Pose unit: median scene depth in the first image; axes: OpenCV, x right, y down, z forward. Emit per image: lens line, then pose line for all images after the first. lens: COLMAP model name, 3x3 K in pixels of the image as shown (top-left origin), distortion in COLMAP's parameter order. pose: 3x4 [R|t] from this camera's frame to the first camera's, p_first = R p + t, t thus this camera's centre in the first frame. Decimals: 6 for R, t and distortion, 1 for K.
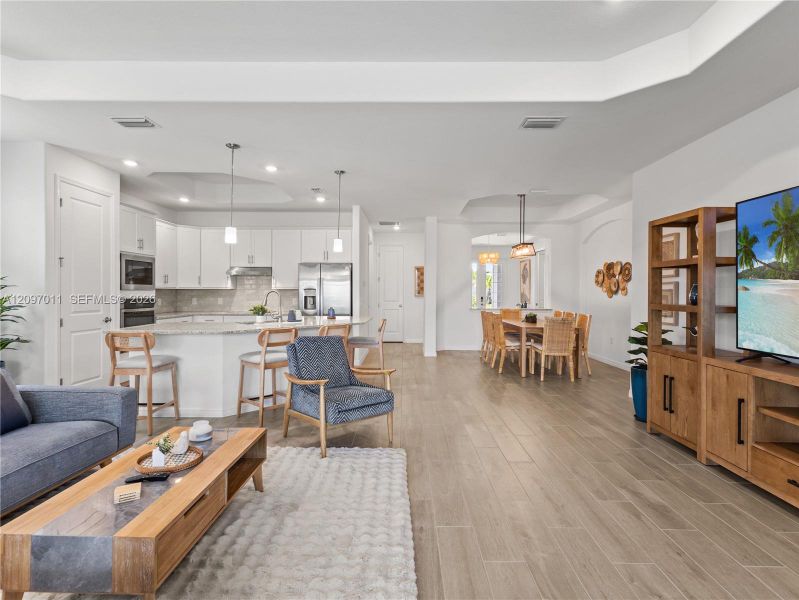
lens RADIAL K [[425.4, 0, 402.5], [0, 425.4, 300.7], [0, 0, 1]] dist [0.009285, 0.000083]
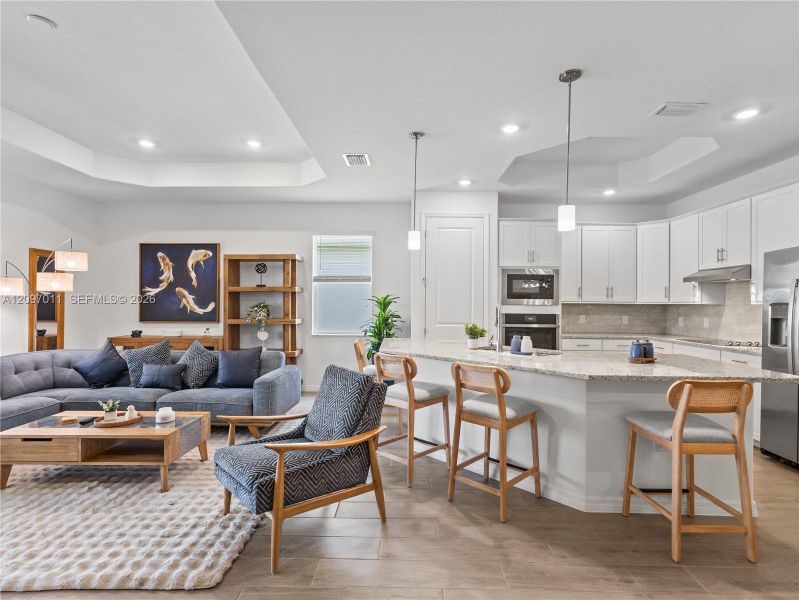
lens RADIAL K [[425.4, 0, 402.5], [0, 425.4, 300.7], [0, 0, 1]] dist [0.009285, 0.000083]
pose [[-0.010297, -0.009533, -0.999902, 0.267972], [-0.029814, 0.999513, -0.009223, -0.013869], [0.999502, 0.029716, -0.010576, 0.583223]]
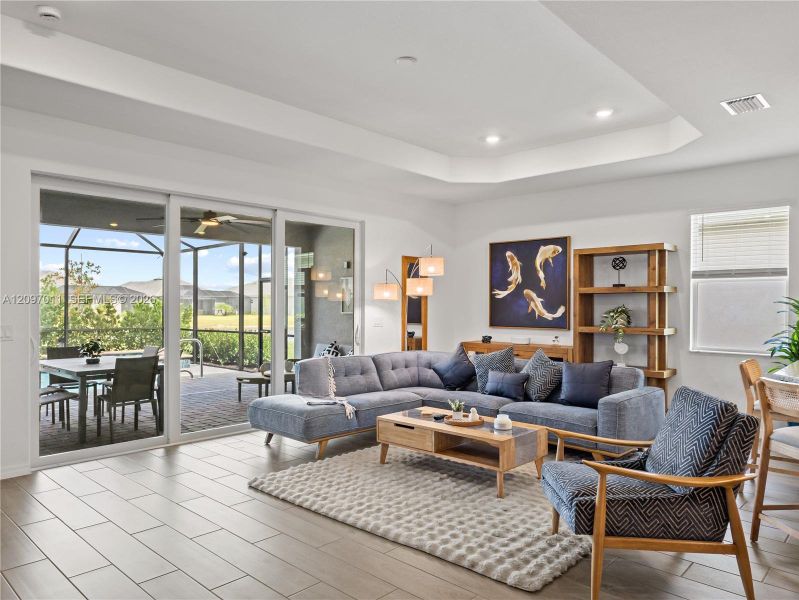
lens RADIAL K [[560.1, 0, 392.9], [0, 560.1, 305.8], [0, 0, 1]] dist [-0.002504, -0.000877]
pose [[-0.682801, -0.006397, -0.730577, 0.313932], [-0.026487, 0.999521, 0.016003, -0.015372], [0.730124, 0.030278, -0.682643, 0.635324]]
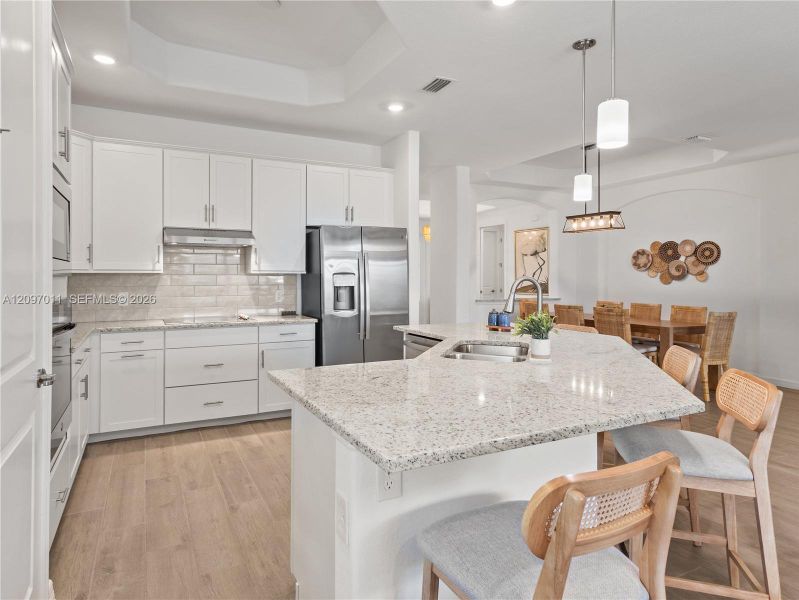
lens RADIAL K [[493.4, 0, 386.6], [0, 493.4, 272.3], [0, 0, 1]] dist [0.021580, 0.000467]
pose [[0.893585, 0.001833, 0.448891, -0.451613], [0.010784, 0.999615, -0.025549, -0.012128], [-0.448765, 0.027671, 0.893221, 0.414287]]
